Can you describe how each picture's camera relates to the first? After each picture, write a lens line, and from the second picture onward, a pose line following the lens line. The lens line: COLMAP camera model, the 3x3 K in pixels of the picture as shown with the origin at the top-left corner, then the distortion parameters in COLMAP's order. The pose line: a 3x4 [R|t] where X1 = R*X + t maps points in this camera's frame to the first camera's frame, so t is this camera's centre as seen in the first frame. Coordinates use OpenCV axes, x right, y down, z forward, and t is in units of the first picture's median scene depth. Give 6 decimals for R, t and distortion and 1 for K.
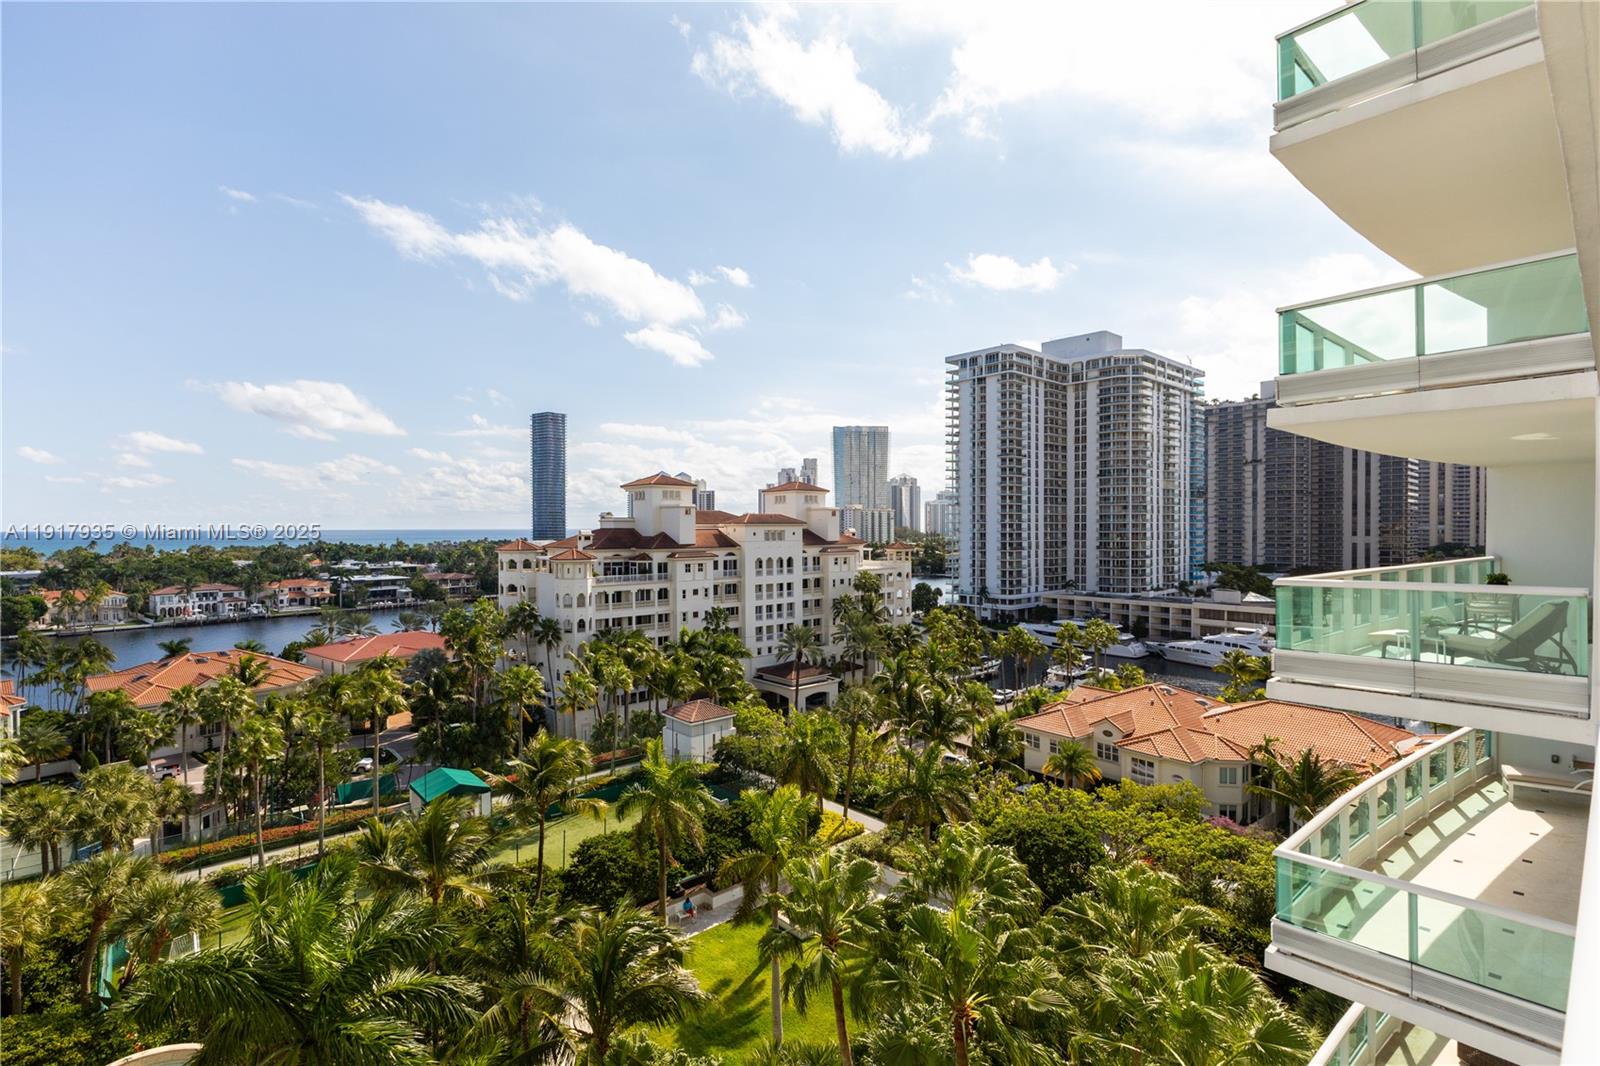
lens RADIAL K [[736.3, 0, 795.8], [0, 736.3, 531.1], [0, 0, 1]] dist [-0.008048, 0.003653]
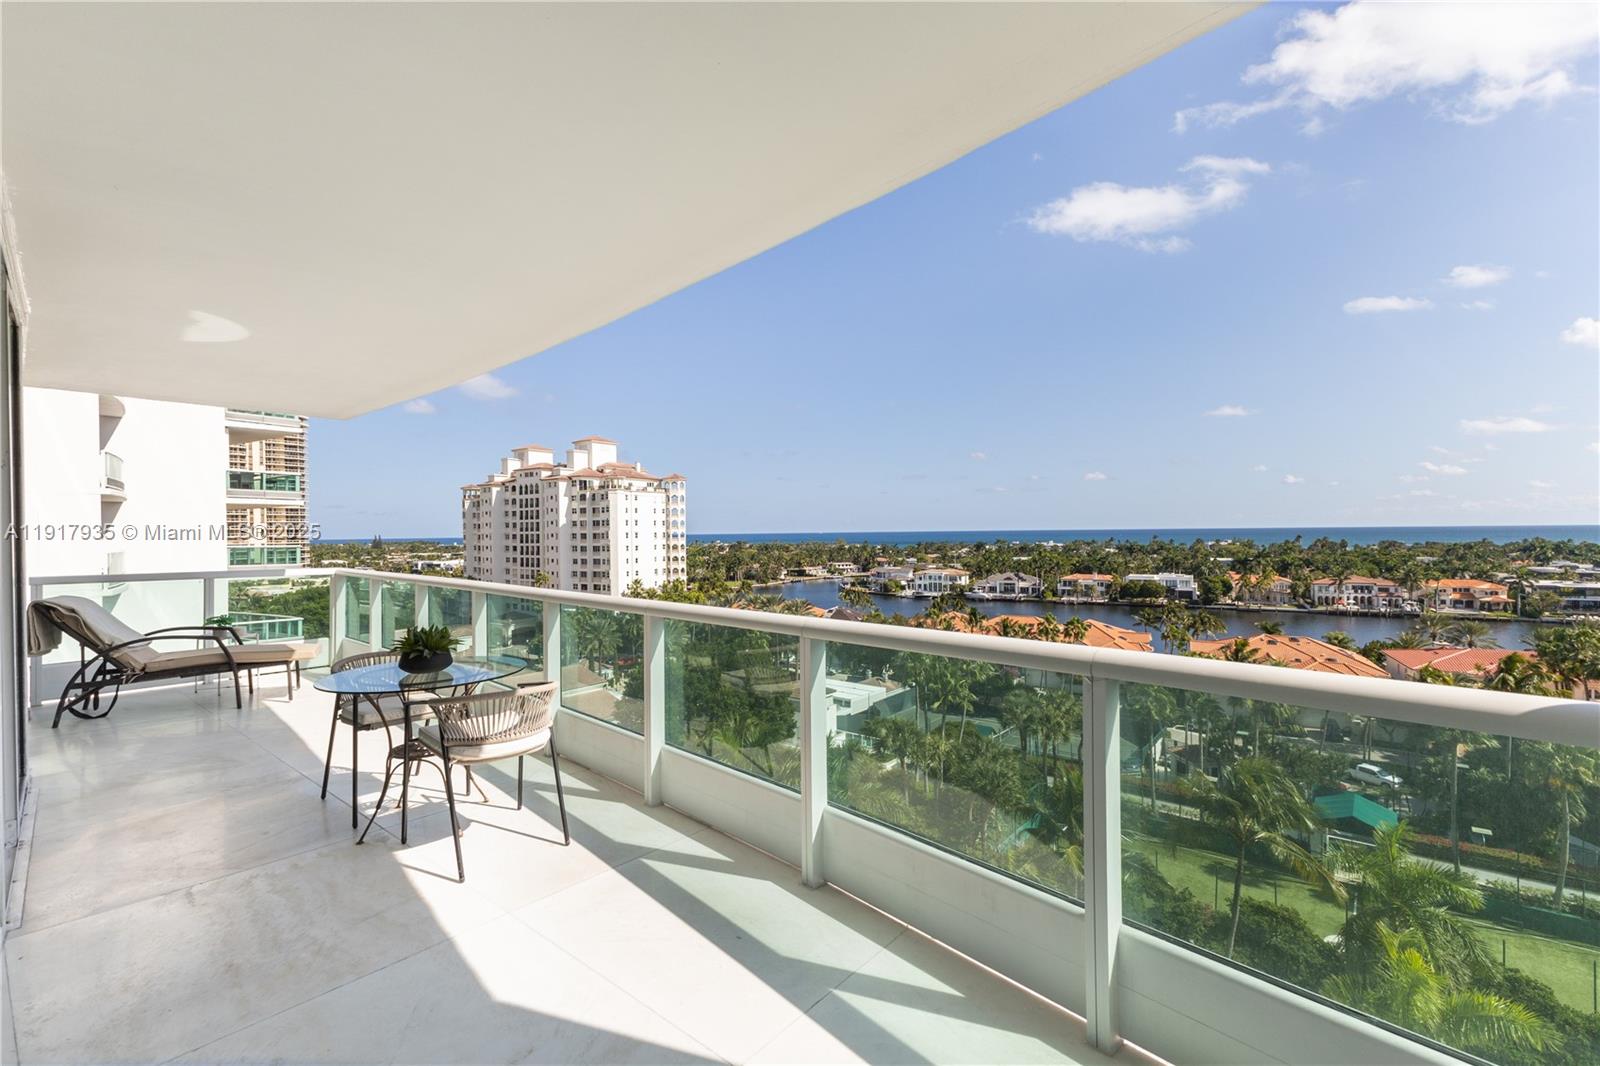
lens RADIAL K [[704.9, 0, 801.3], [0, 704.9, 534.6], [0, 0, 1]] dist [0.013662, -0.004822]
pose [[0.154578, 0.008009, -0.987948, 0.080844], [0.002840, 0.999959, 0.008551, 0.000743], [0.987977, -0.004128, 0.154549, 0.067597]]
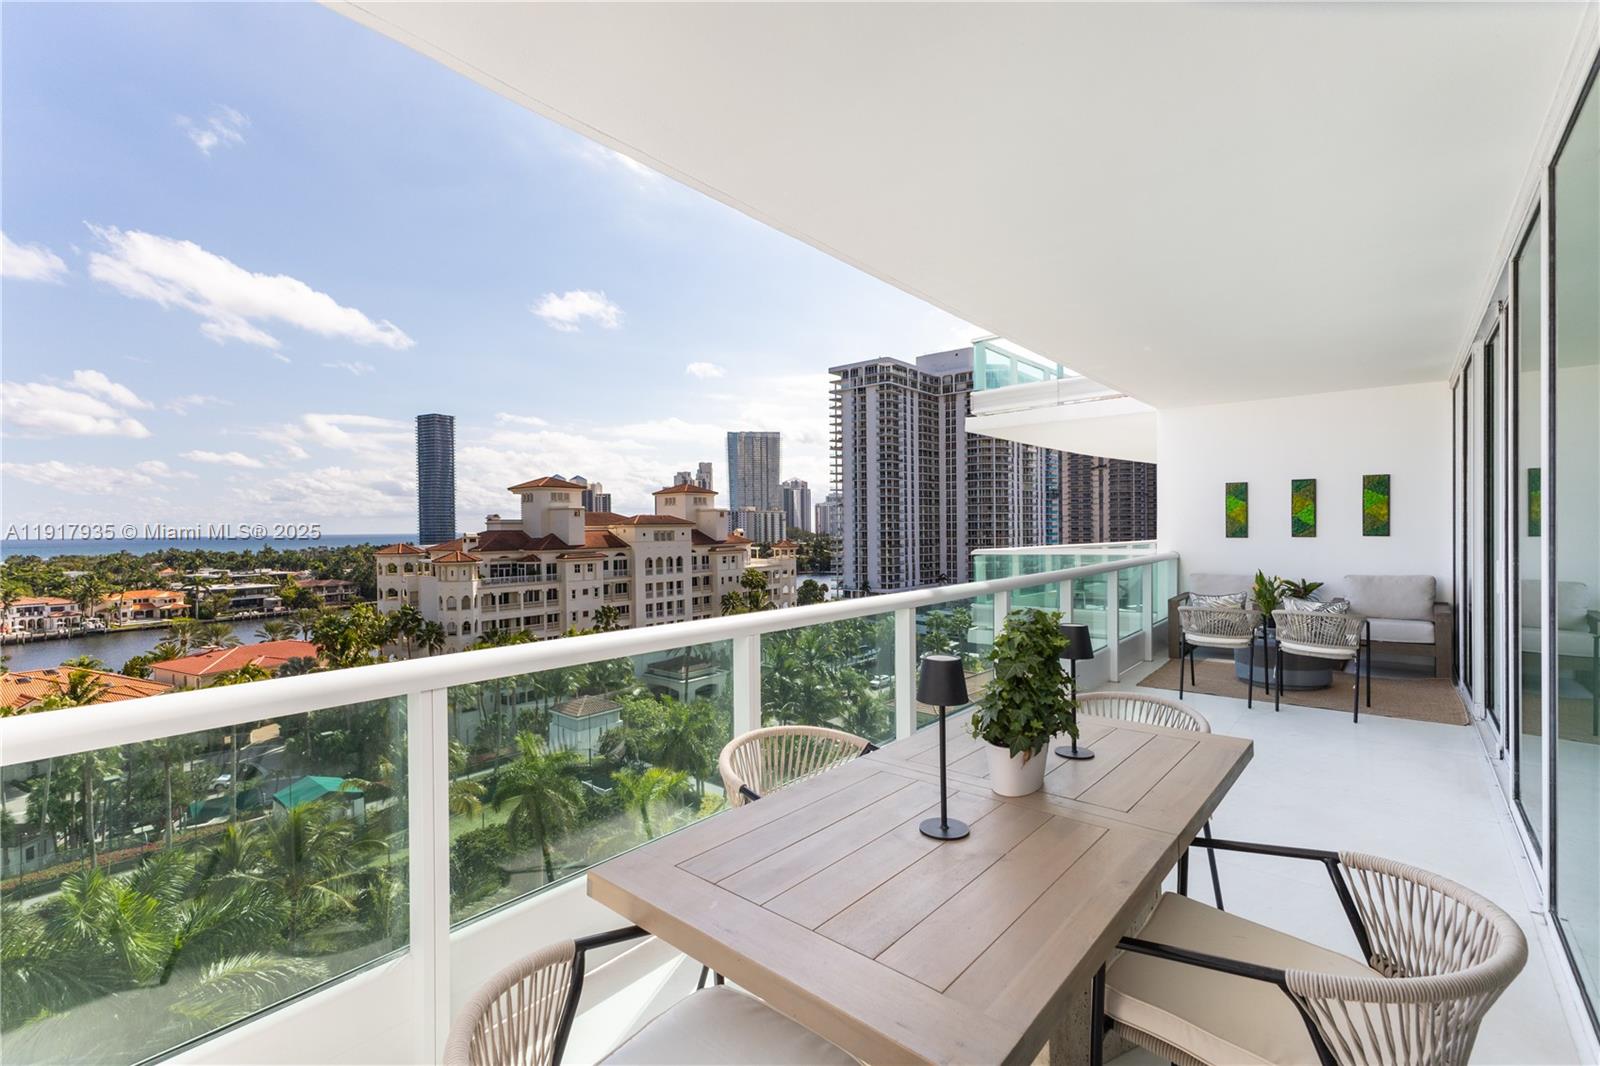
lens RADIAL K [[704.9, 0, 797.7], [0, 704.9, 532.4], [0, 0, 1]] dist [0.013662, -0.004822]
pose [[0.989191, -0.010446, 0.146258, 0.006912], [0.010444, 0.999945, 0.000778, 0.001302], [-0.146259, 0.000758, 0.989246, -0.007327]]
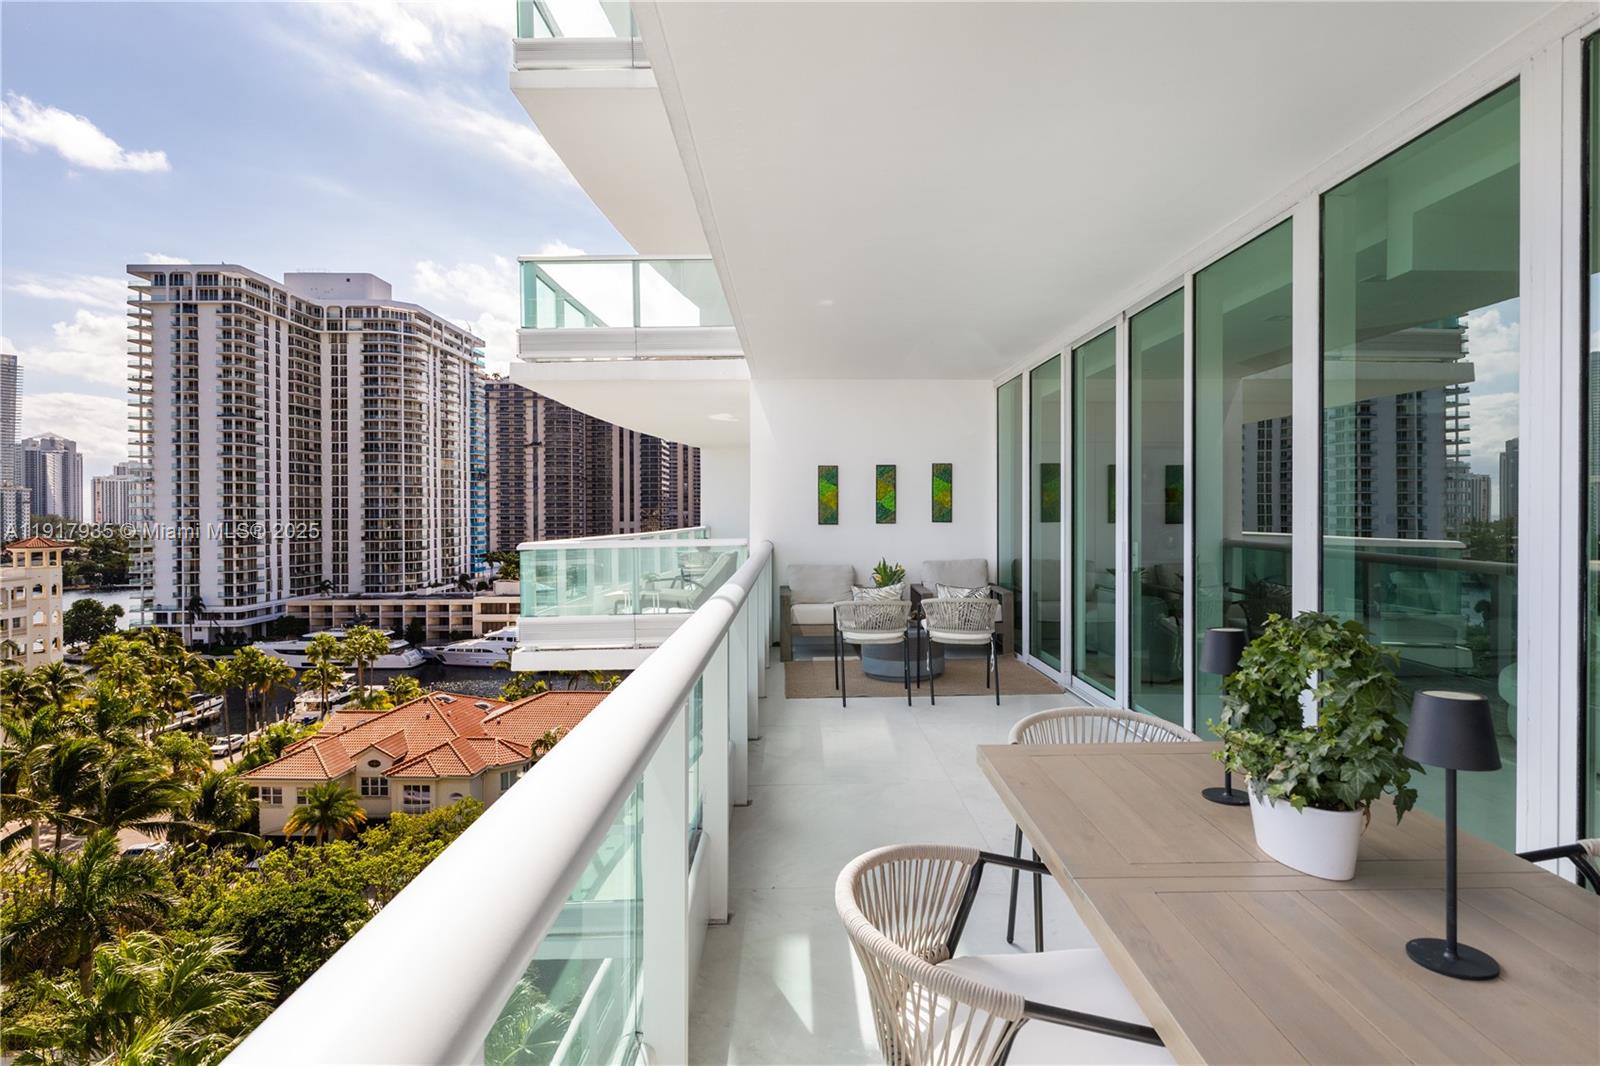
lens RADIAL K [[868.1, 0, 811.3], [0, 868.1, 515.3], [0, 0, 1]] dist [0.003965, -0.003830]
pose [[0.649076, -0.005026, 0.760707, 0.002052], [0.008517, 0.999964, -0.000661, 0.001416], [-0.760676, 0.006908, 0.649096, -0.000420]]
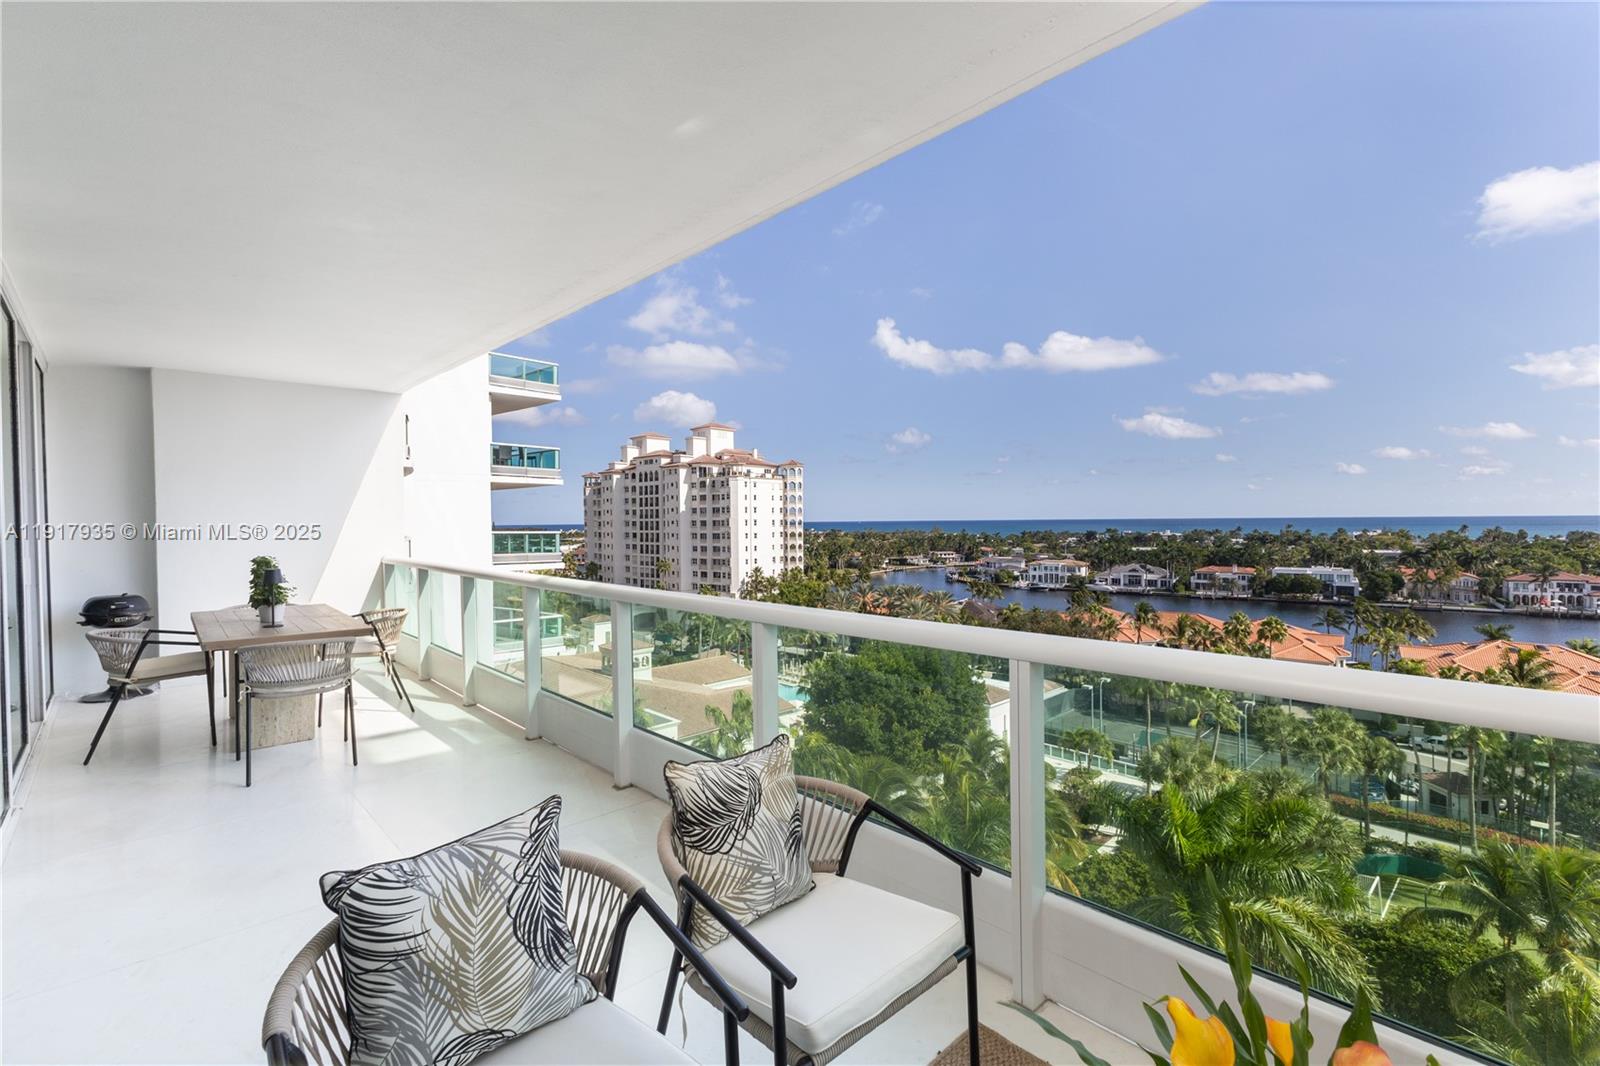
lens RADIAL K [[704.9, 0, 800.4], [0, 704.9, 526.4], [0, 0, 1]] dist [0.013662, -0.004822]
pose [[0.035388, 0.013460, -0.999283, 0.045881], [0.000877, 0.999908, 0.013499, 0.001463], [0.999373, -0.001354, 0.035373, 0.024108]]
